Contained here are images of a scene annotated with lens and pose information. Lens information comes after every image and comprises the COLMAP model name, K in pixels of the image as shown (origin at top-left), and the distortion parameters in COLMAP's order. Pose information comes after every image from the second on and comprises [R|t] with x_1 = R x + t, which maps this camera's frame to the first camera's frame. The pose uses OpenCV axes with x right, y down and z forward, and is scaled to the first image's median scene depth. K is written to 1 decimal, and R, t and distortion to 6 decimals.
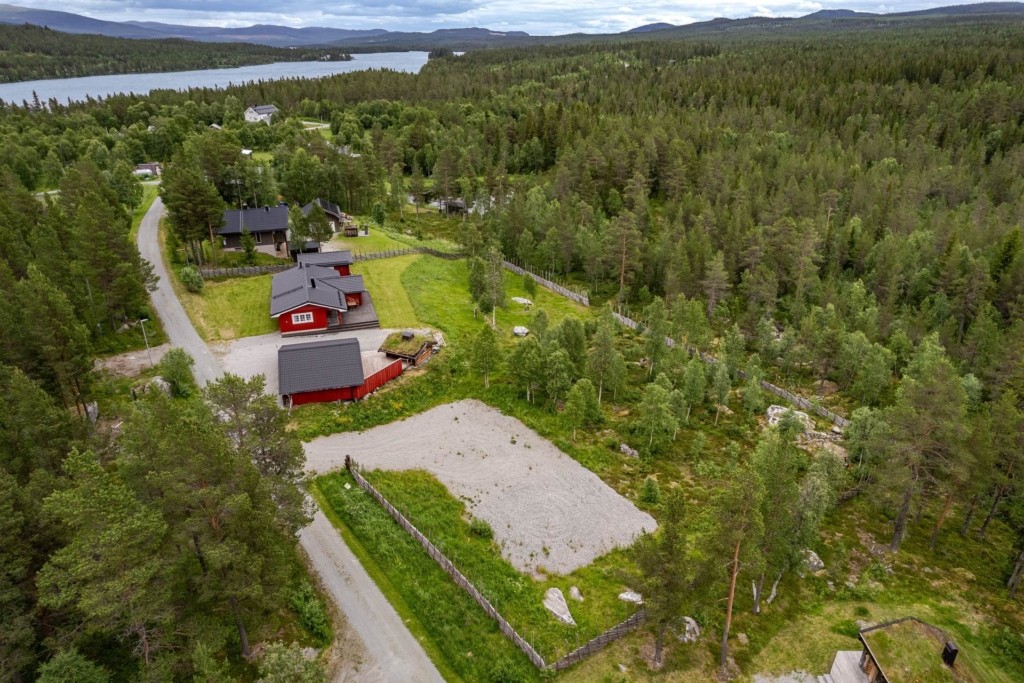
lens RADIAL K [[650.6, 0, 511.0], [0, 650.6, 347.1], [0, 0, 1]] dist [-0.081916, 0.075688]
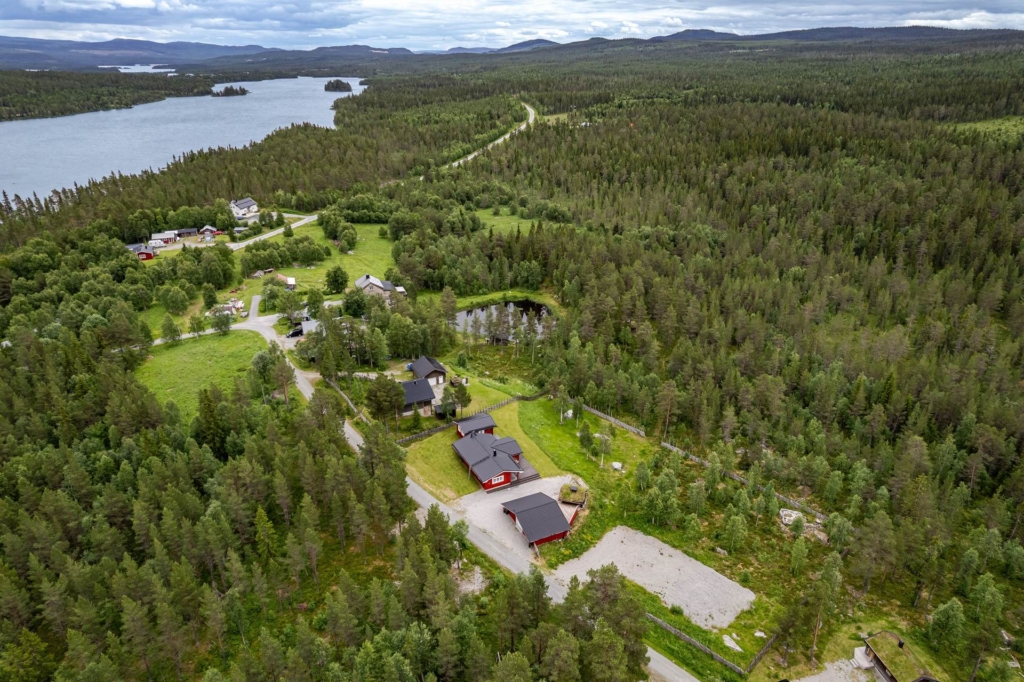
lens RADIAL K [[650.6, 0, 511.0], [0, 650.6, 346.6], [0, 0, 1]] dist [-0.081916, 0.075688]
pose [[0.985878, -0.068071, 0.153006, -0.778031], [0.071043, 0.997375, -0.014034, -0.524689], [-0.151649, 0.024706, 0.988126, -0.880376]]
